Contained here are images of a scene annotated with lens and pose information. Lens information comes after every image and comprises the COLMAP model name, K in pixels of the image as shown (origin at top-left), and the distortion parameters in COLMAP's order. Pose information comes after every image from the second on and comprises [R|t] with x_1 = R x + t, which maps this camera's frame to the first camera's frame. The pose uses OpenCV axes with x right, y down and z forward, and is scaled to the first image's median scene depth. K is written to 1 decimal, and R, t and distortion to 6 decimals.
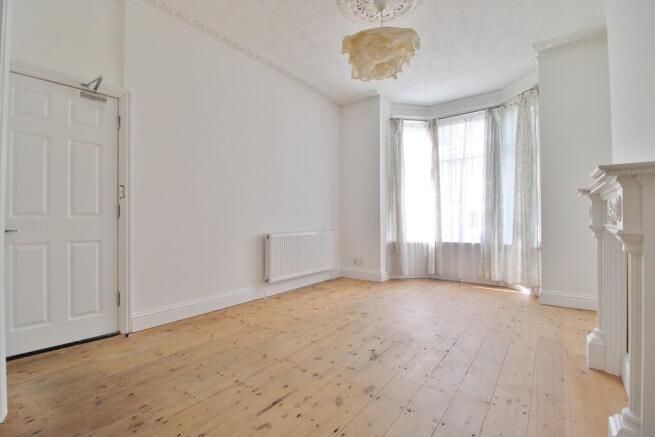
lens RADIAL K [[301.8, 0, 327.7], [0, 301.8, 218.1], [0, 0, 1]] dist [0.000485, 0.000047]
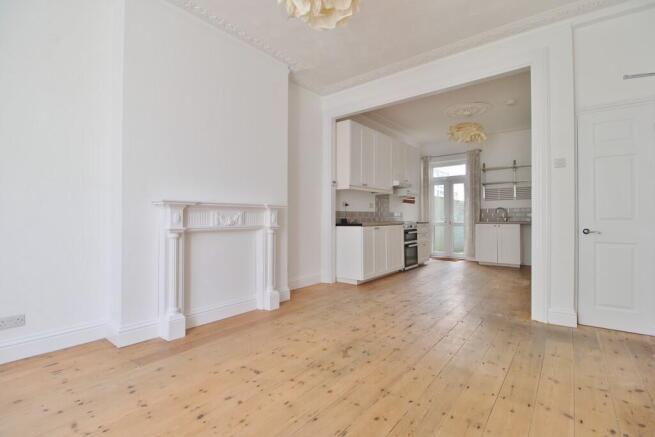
lens RADIAL K [[301.8, 0, 326.3], [0, 301.8, 214.5], [0, 0, 1]] dist [0.000485, 0.000047]
pose [[-0.999003, 0.003699, 0.044485, 0.153484], [0.003100, 0.999904, -0.013525, -0.014348], [-0.044531, -0.013373, -0.998919, 1.844101]]
